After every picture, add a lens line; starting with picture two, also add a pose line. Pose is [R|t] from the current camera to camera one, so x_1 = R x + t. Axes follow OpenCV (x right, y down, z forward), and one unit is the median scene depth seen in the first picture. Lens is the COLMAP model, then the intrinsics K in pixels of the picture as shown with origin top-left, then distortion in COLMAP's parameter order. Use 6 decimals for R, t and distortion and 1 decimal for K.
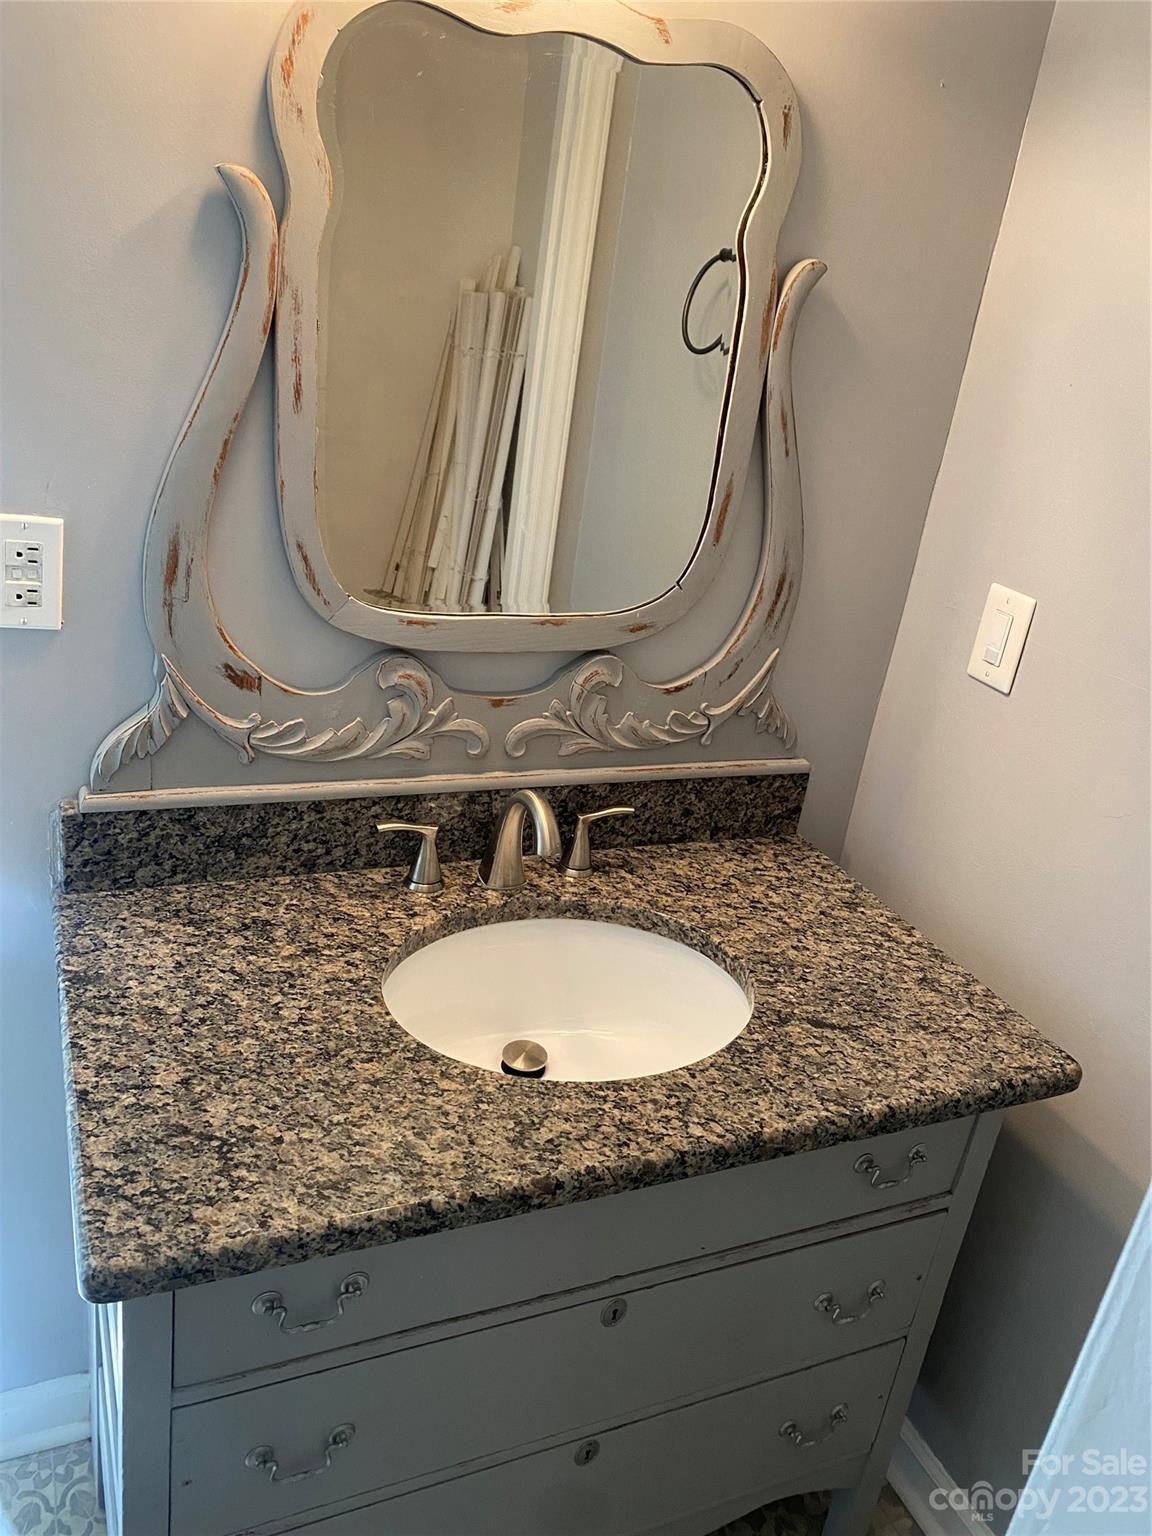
lens RADIAL K [[1182.3, 0, 571.3], [0, 1182.3, 773.5], [0, 0, 1]] dist [0.038731, -0.029931]
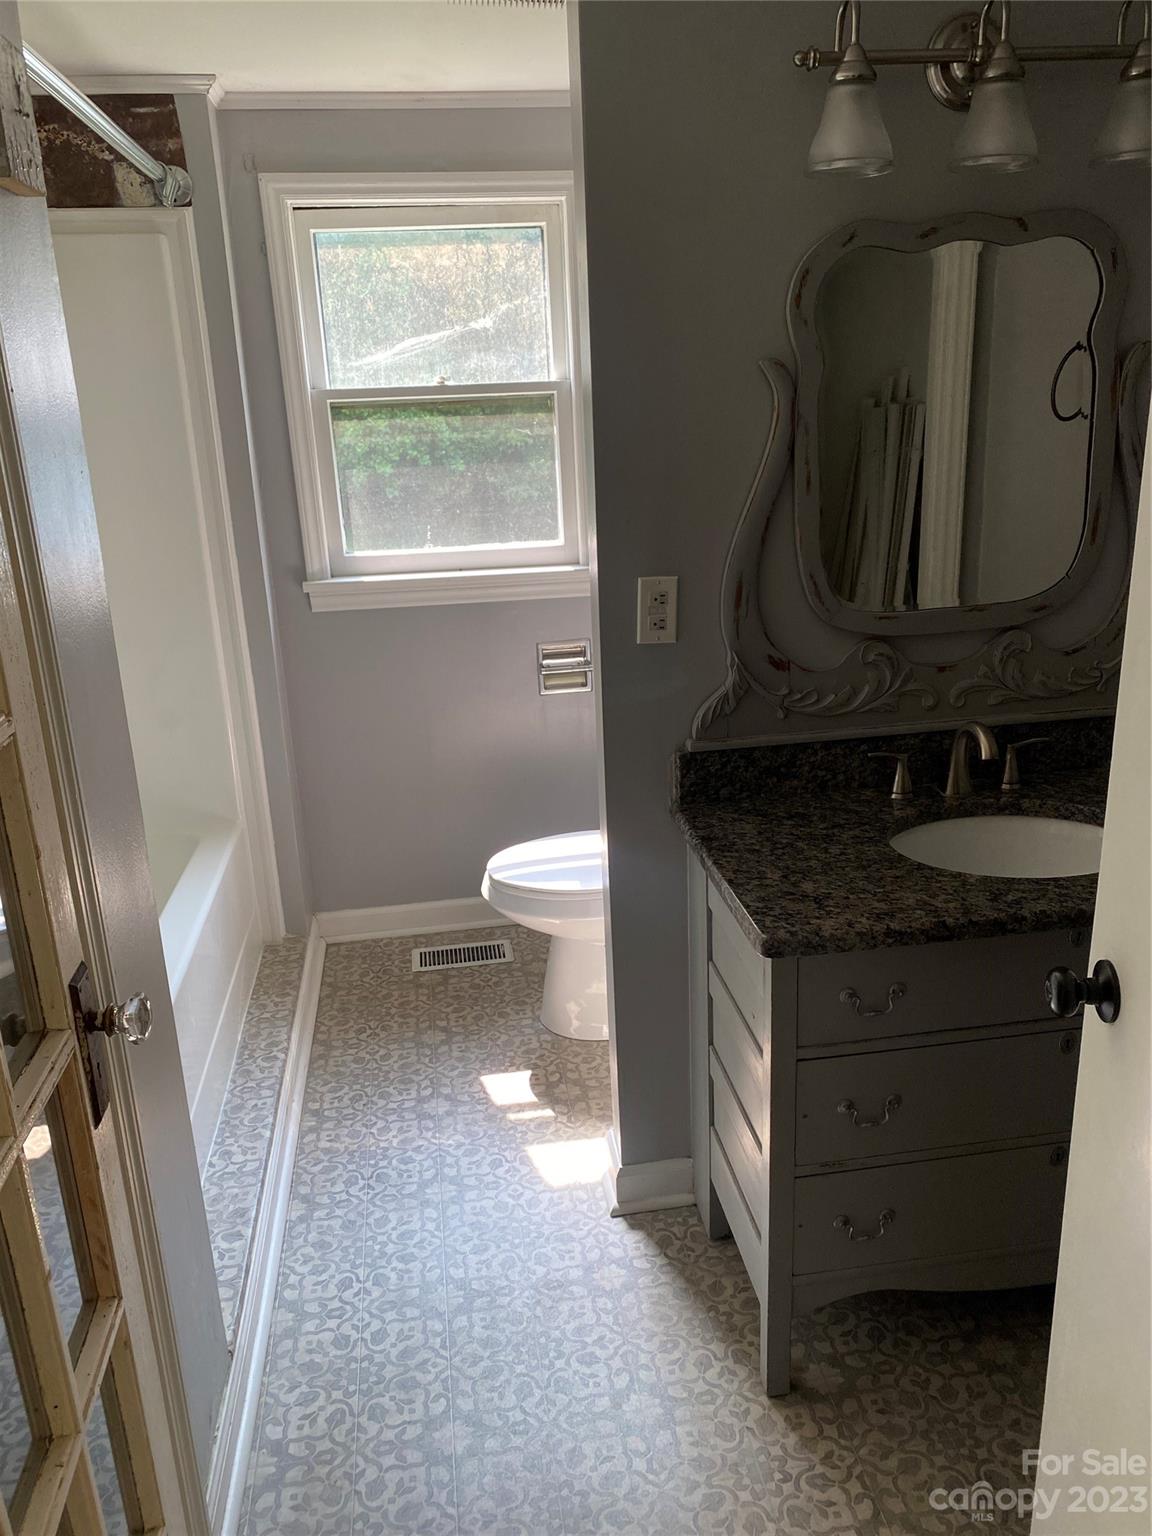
lens RADIAL K [[1182.3, 0, 574.4], [0, 1182.3, 762.6], [0, 0, 1]] dist [0.038731, -0.029931]
pose [[0.947266, -0.088420, -0.308007, -0.056636], [0.055020, 0.991783, -0.115500, 0.223450], [0.315689, 0.092463, 0.944347, -0.590529]]
